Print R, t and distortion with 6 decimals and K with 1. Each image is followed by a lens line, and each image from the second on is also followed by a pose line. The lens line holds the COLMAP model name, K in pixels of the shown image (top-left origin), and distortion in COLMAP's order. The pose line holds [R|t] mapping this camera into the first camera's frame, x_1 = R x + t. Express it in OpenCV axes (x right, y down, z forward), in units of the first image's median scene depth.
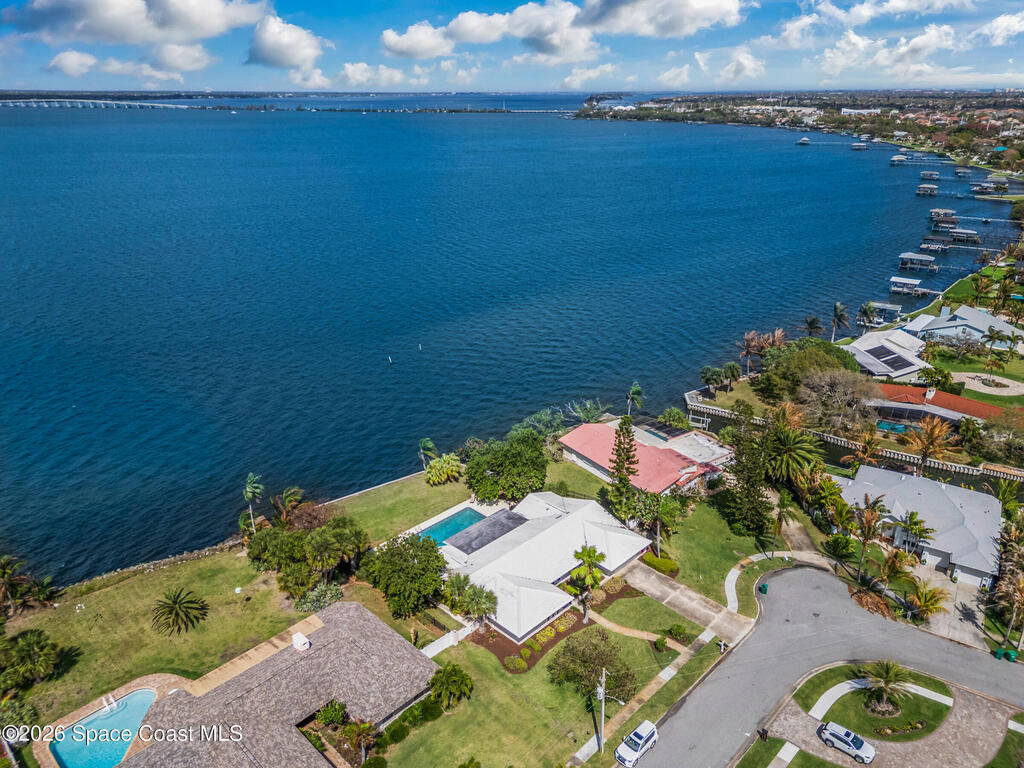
lens RADIAL K [[717.8, 0, 512.5], [0, 717.8, 380.6], [0, 0, 1]] dist [0.006251, 0.001620]
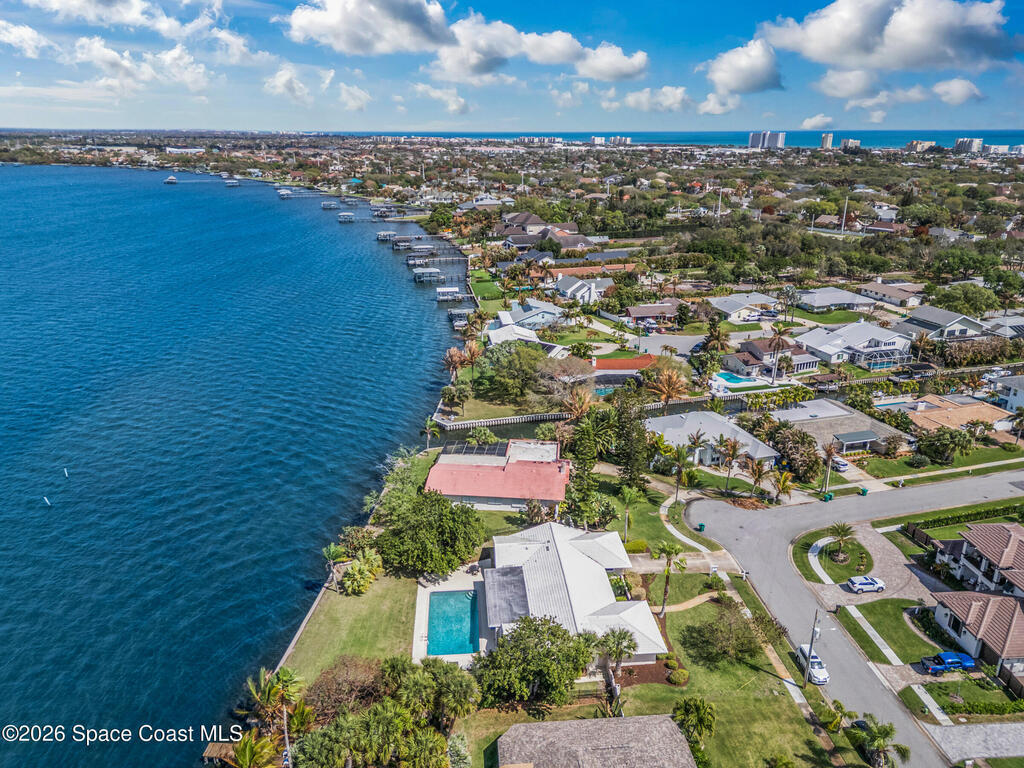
lens RADIAL K [[717.8, 0, 509.2], [0, 717.8, 381.0], [0, 0, 1]] dist [0.006251, 0.001620]
pose [[0.642924, -0.236791, 0.728408, -0.607168], [0.272330, 0.959539, 0.071557, -0.110469], [-0.715881, 0.152362, 0.681396, 0.322788]]
